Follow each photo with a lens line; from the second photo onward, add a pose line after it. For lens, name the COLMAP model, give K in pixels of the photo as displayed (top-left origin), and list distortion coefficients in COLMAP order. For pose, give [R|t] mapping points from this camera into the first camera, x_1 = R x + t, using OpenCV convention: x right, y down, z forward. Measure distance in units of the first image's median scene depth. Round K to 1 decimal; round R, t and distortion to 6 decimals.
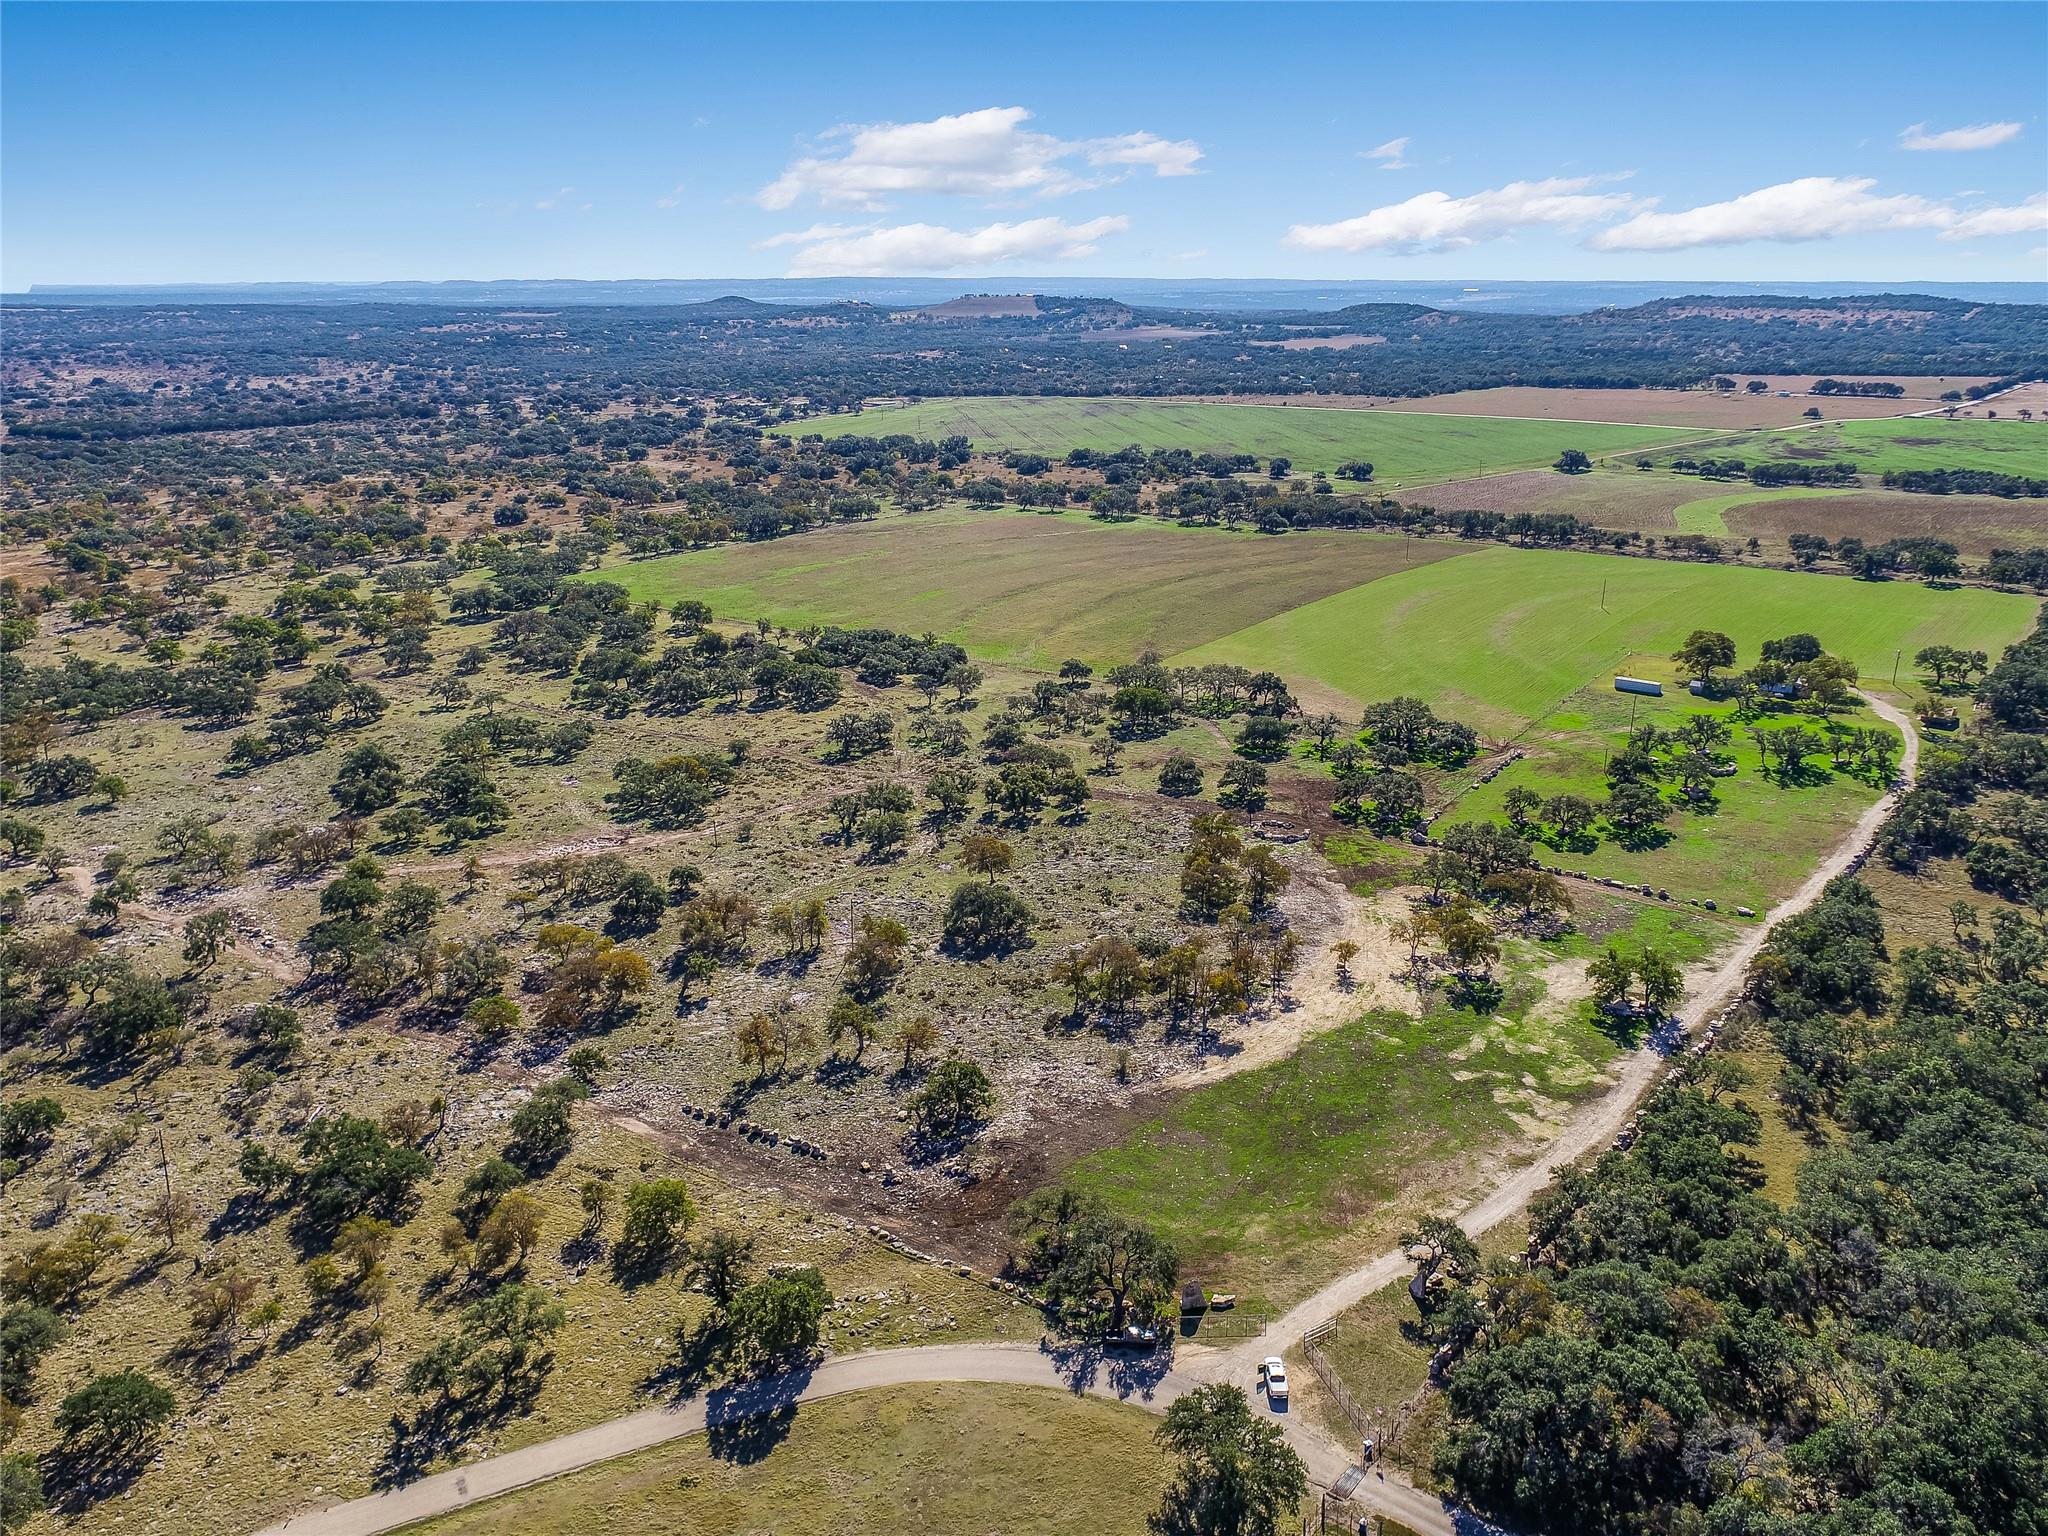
lens RADIAL K [[1574.6, 0, 1024.0], [0, 1574.6, 768.0], [0, 0, 1]] dist [-0.006527, -0.006743]
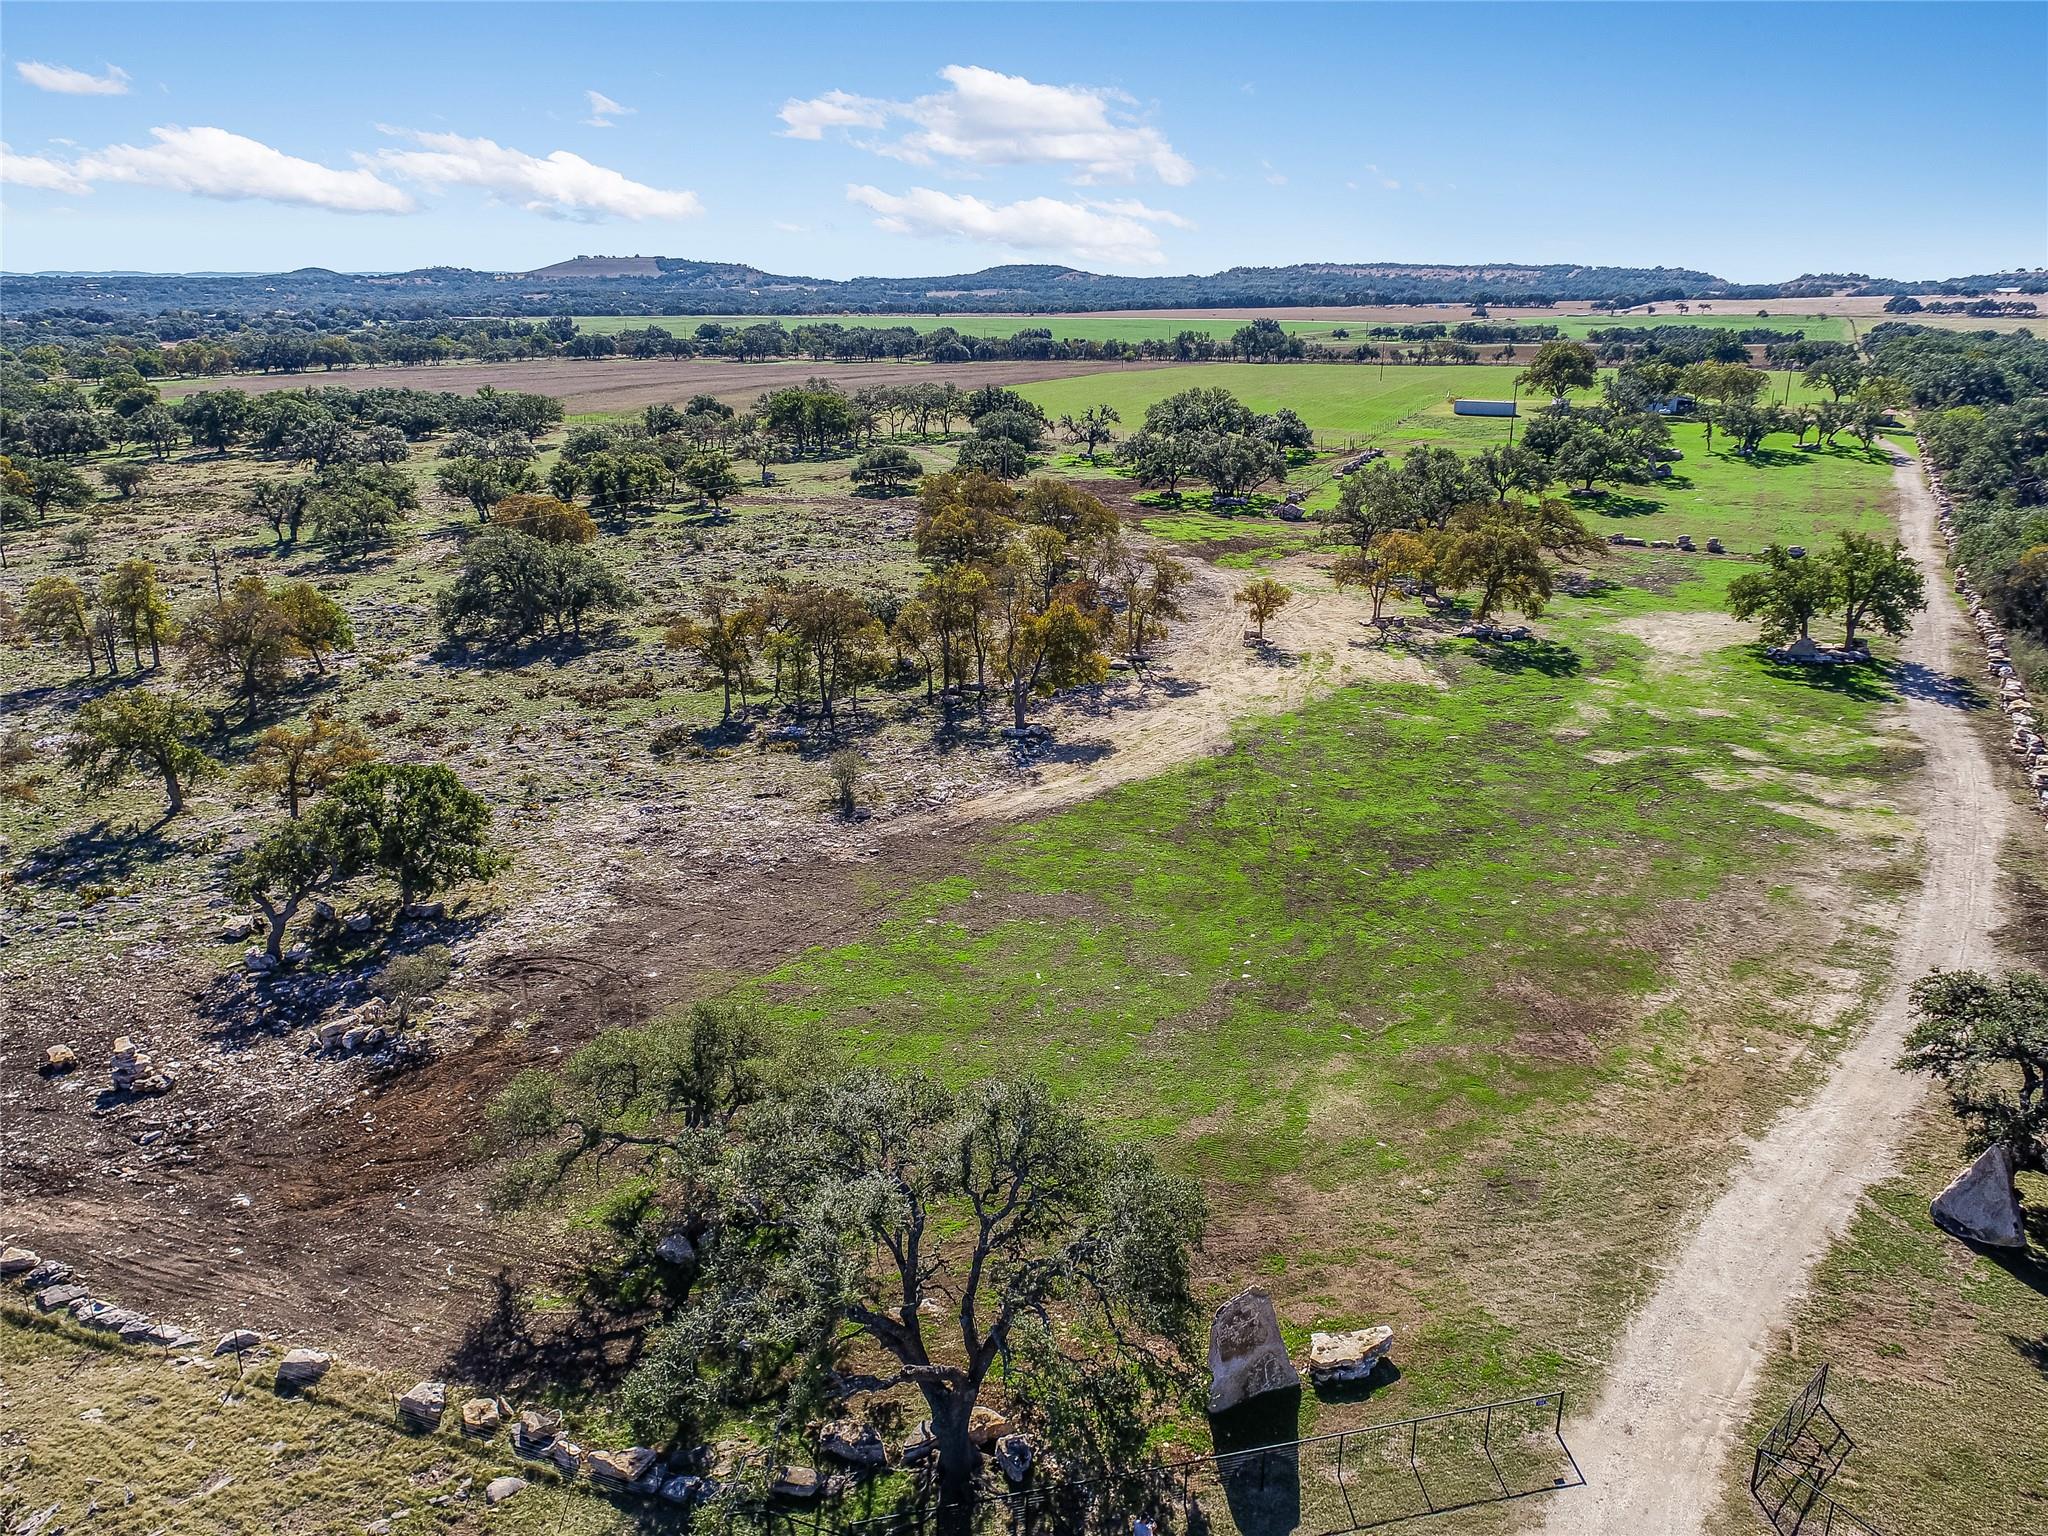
lens RADIAL K [[1574.6, 0, 1024.0], [0, 1574.6, 768.0], [0, 0, 1]] dist [-0.006527, -0.006743]
pose [[0.974767, -0.056317, 0.216002, 0.019831], [0.057836, 0.998326, -0.000713, 0.188675], [-0.215600, 0.013188, 0.976393, 0.595898]]
